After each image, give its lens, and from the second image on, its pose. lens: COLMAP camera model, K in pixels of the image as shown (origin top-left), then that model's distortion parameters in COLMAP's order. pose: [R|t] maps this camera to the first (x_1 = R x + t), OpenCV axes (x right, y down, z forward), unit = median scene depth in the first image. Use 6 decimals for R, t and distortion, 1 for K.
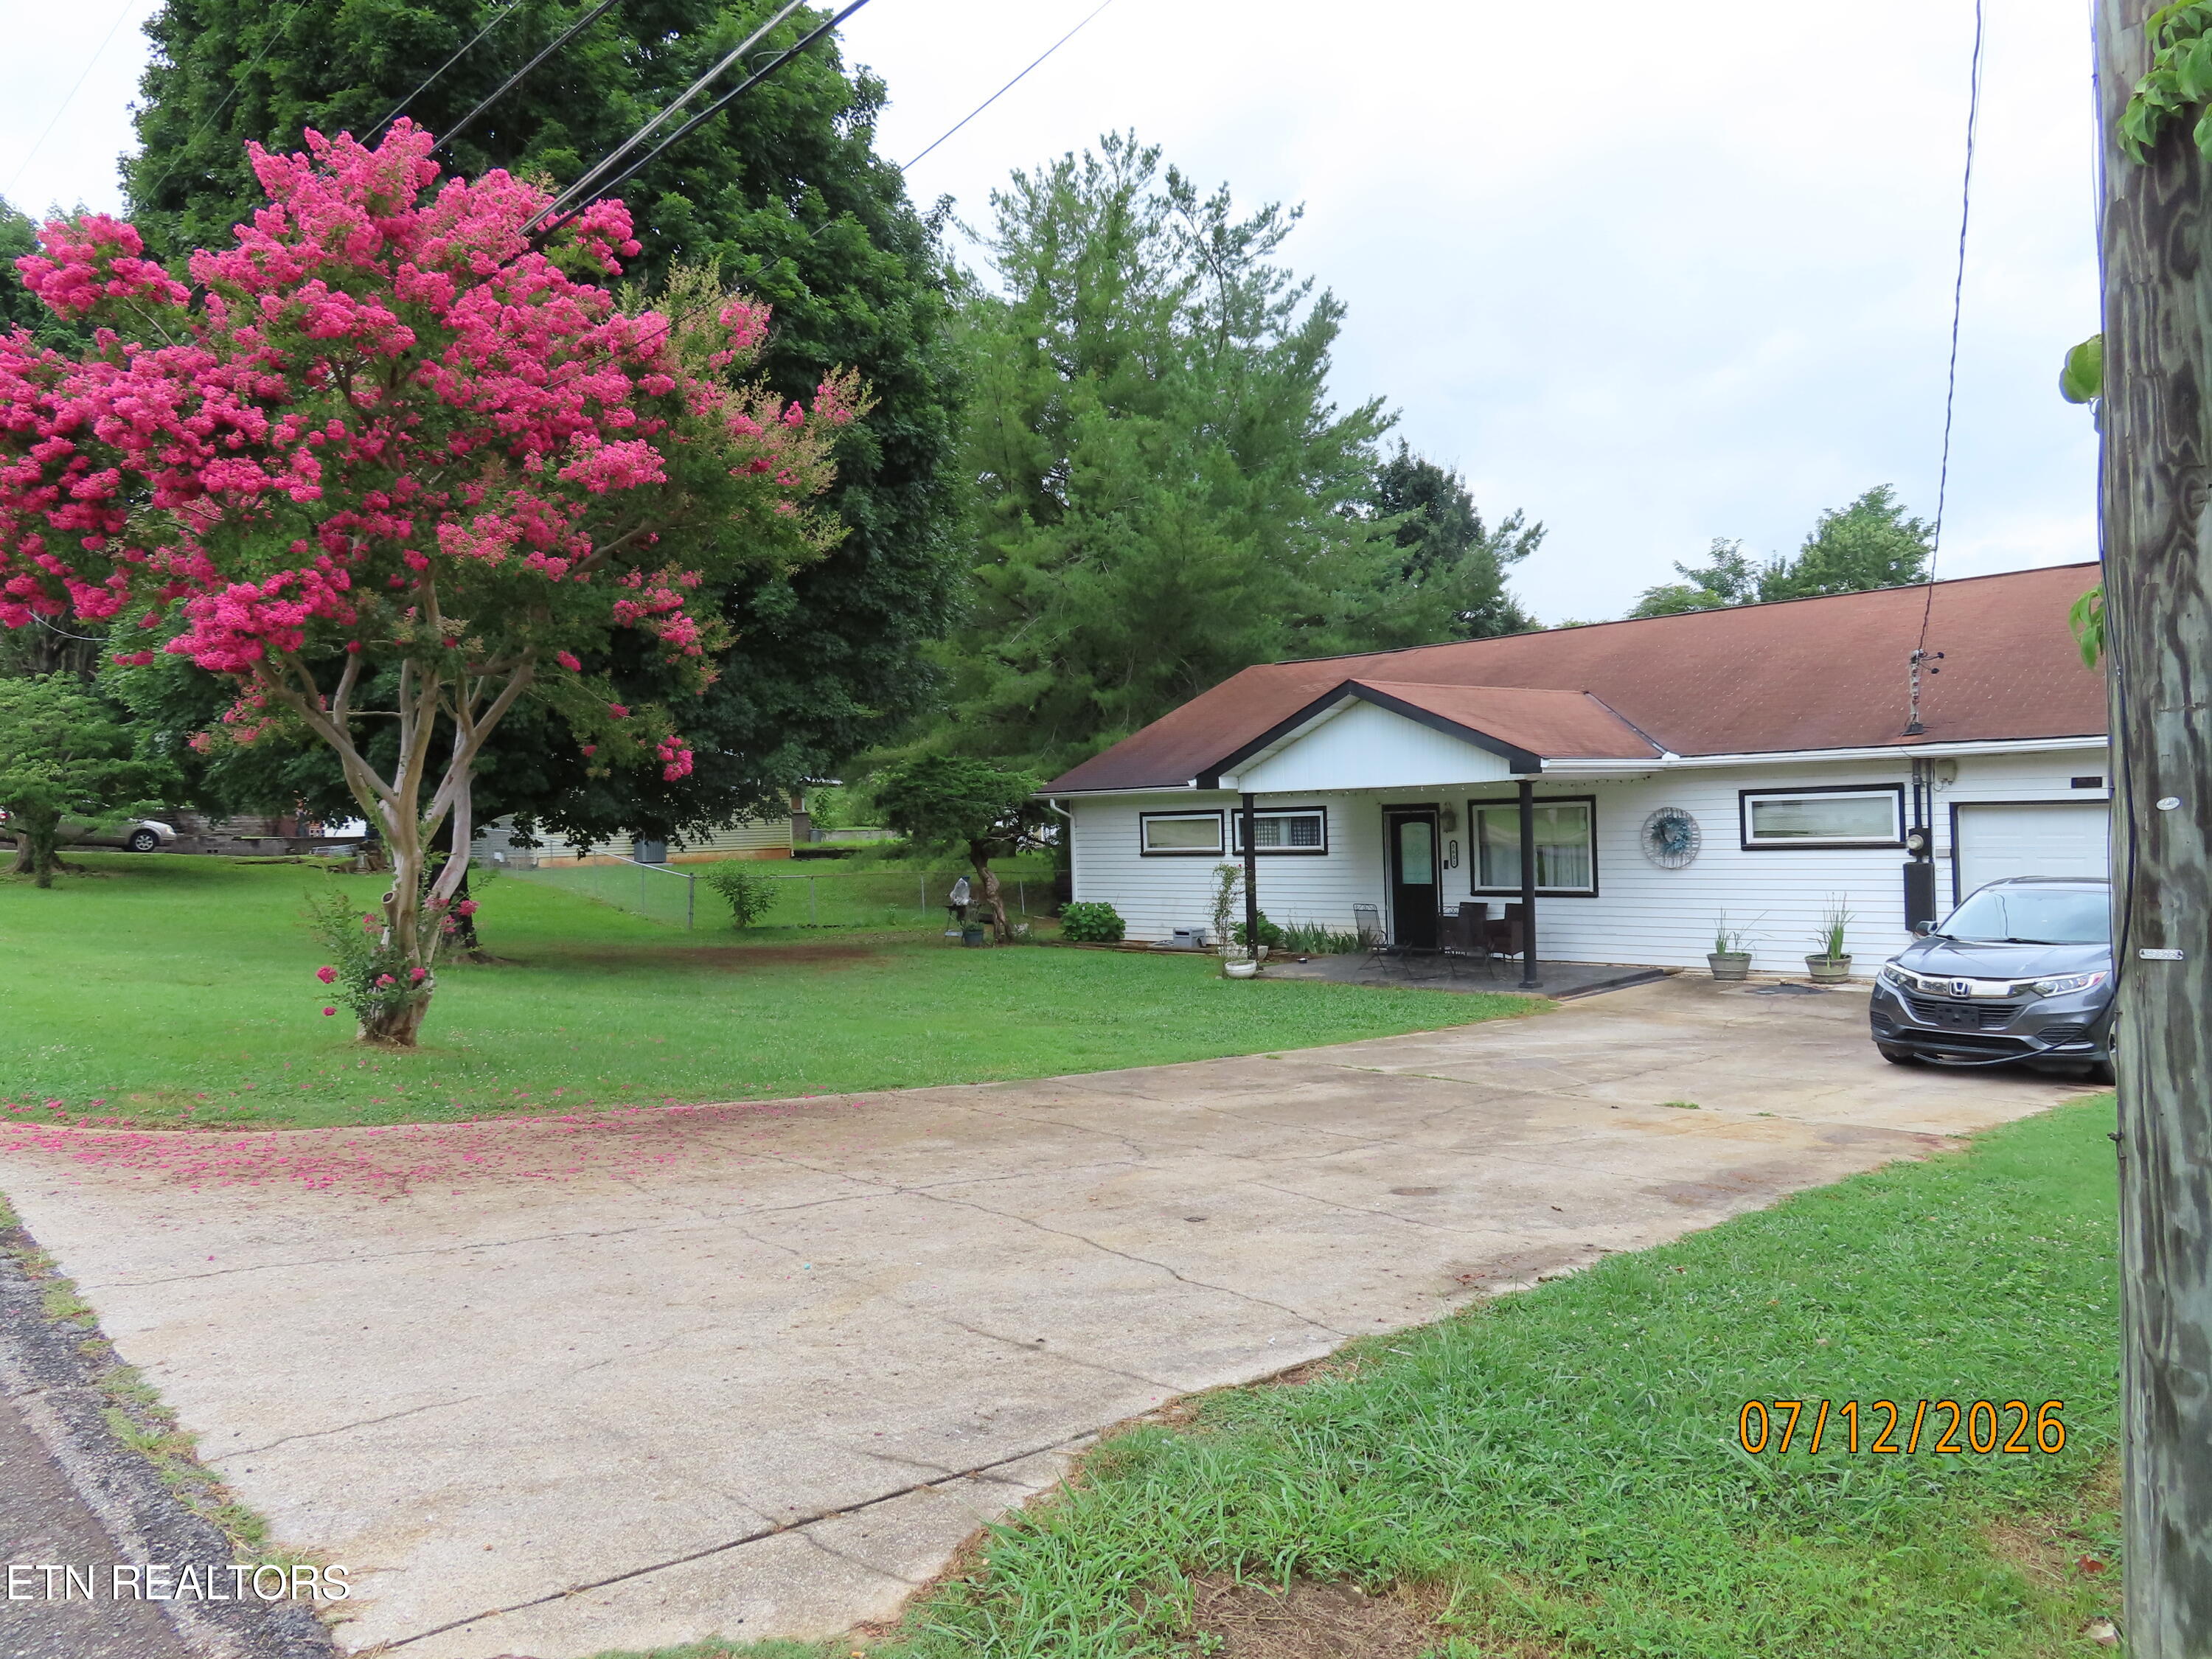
lens RADIAL K [[1612.0, 0, 1106.3], [0, 1612.0, 829.9], [0, 0, 1]] dist [-0.004494, -0.000853]
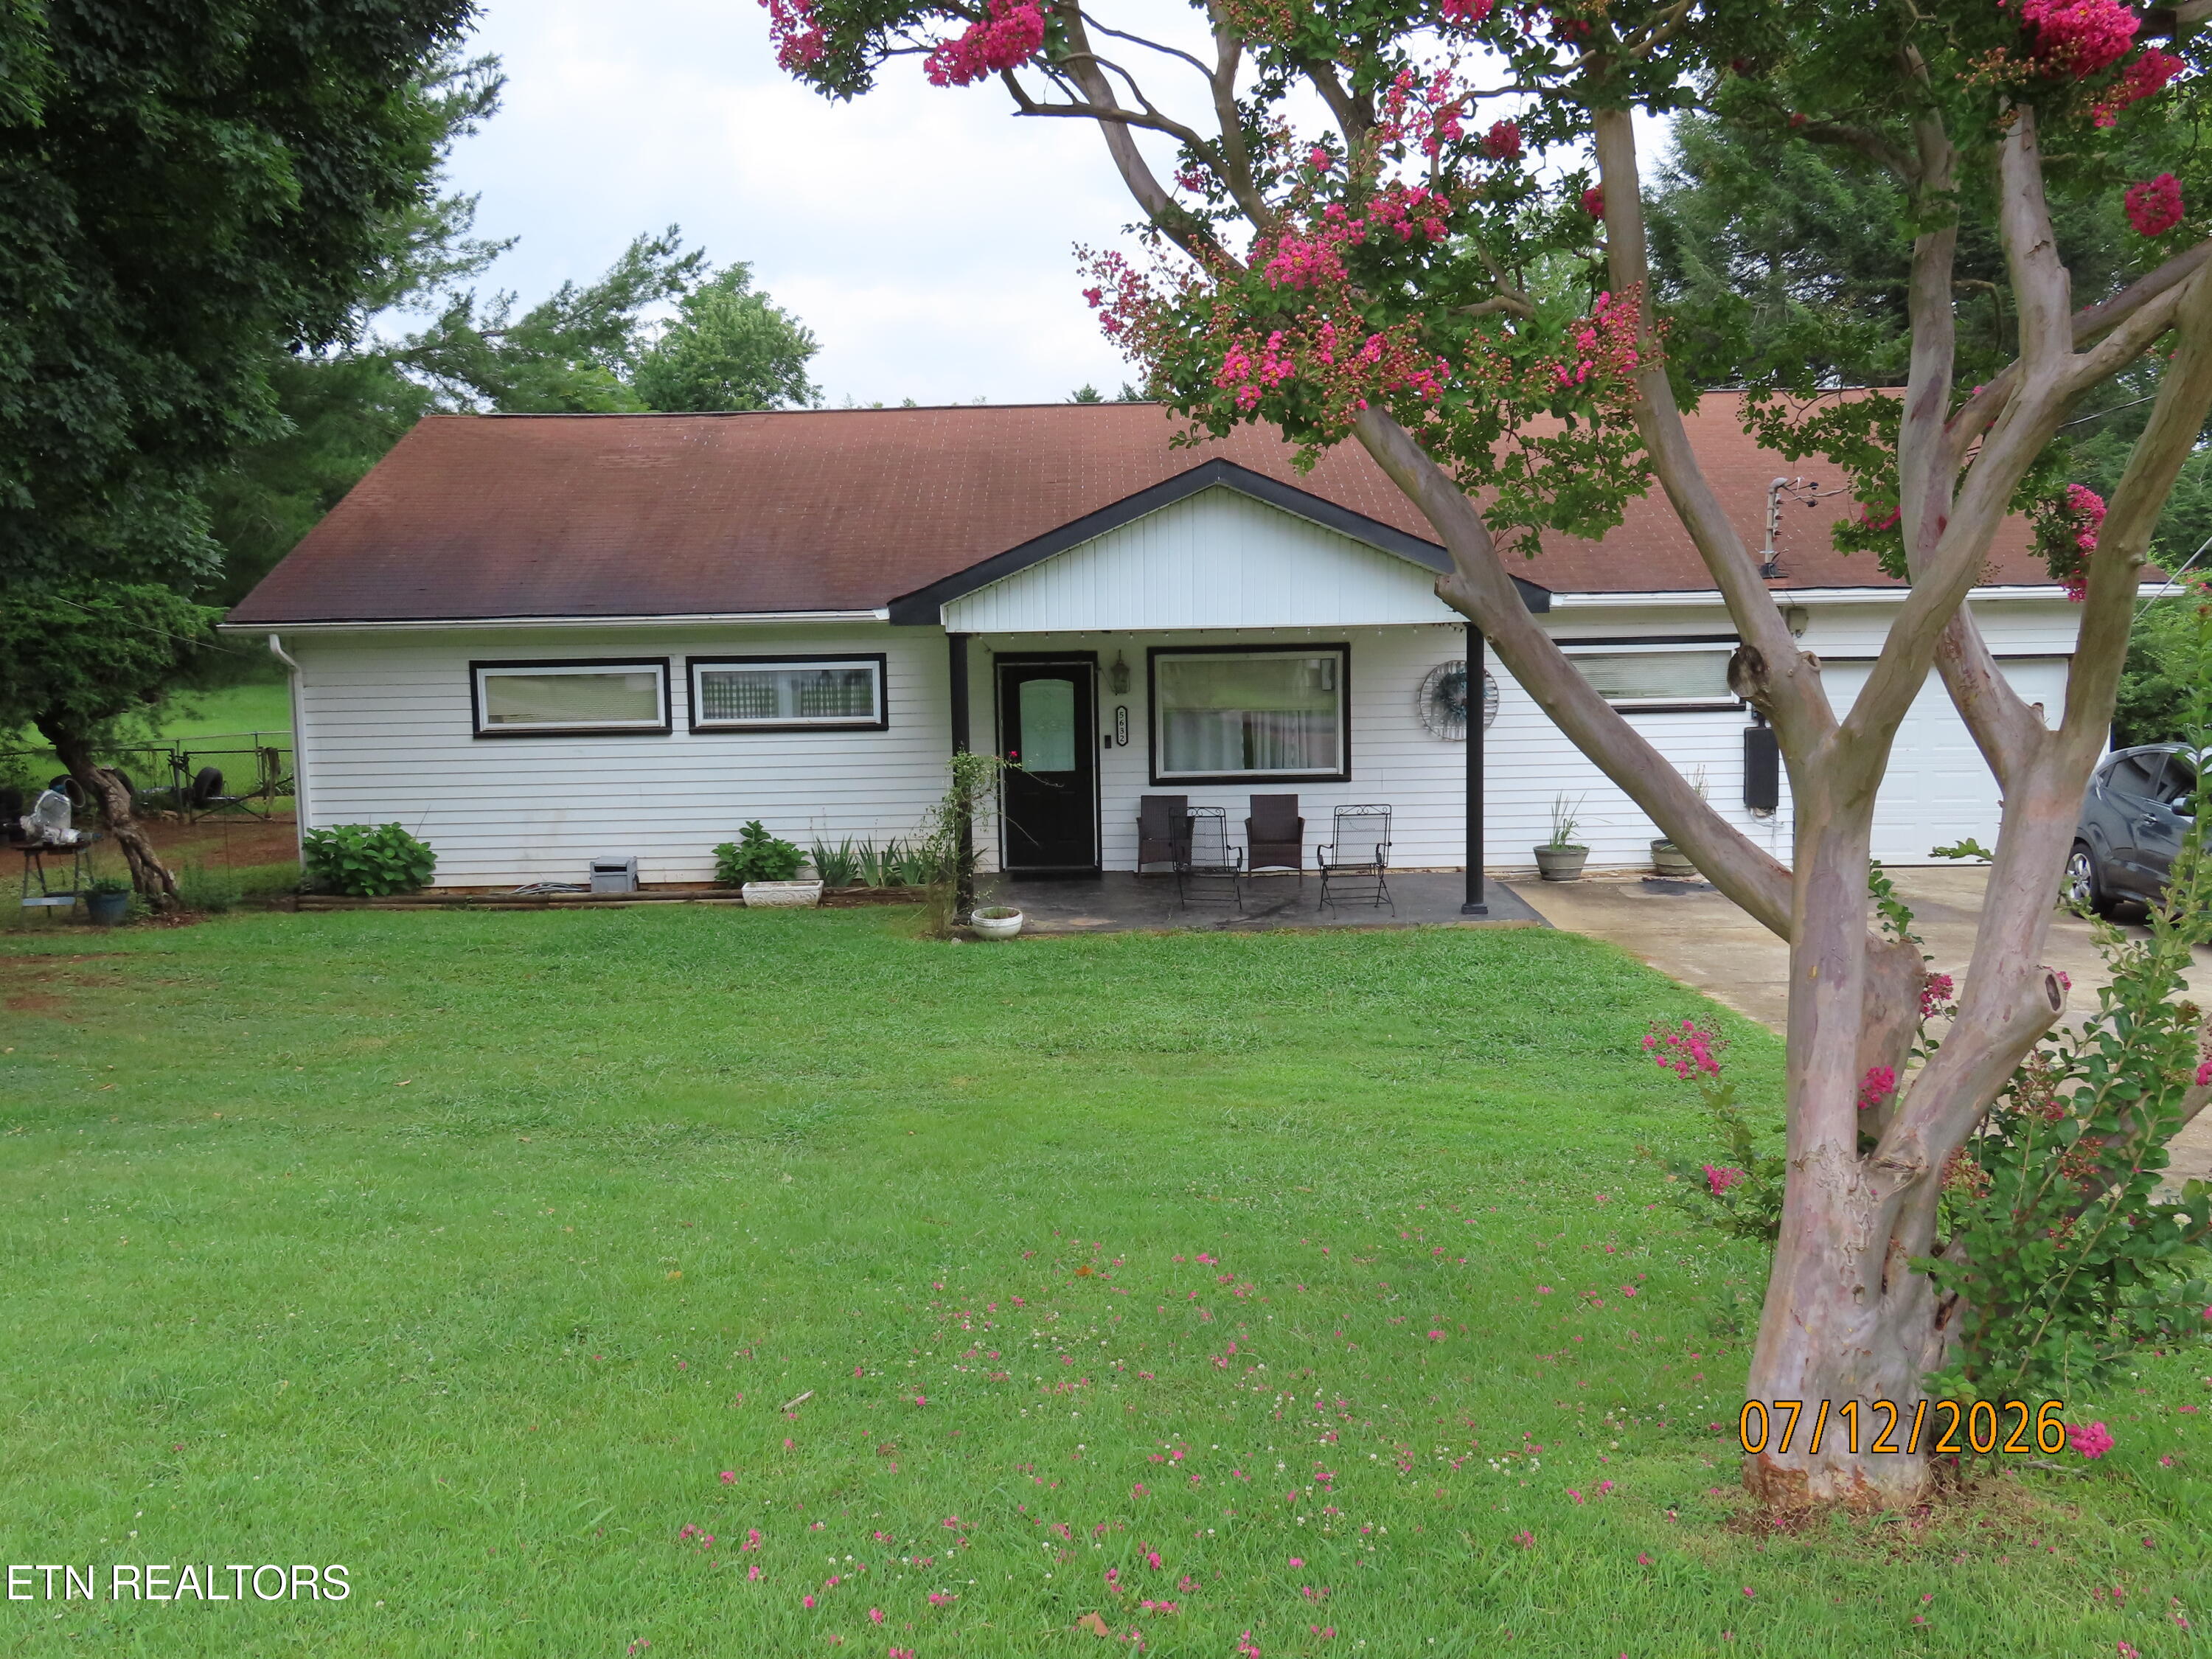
lens RADIAL K [[1926.8, 0, 1106.2], [0, 1926.8, 827.0], [0, 0, 1]] dist [0.008864, 0.000576]
pose [[0.673532, -0.060423, 0.736685, -0.393111], [0.002038, 0.996801, 0.079895, -0.007679], [-0.739156, -0.052310, 0.671500, 0.449153]]
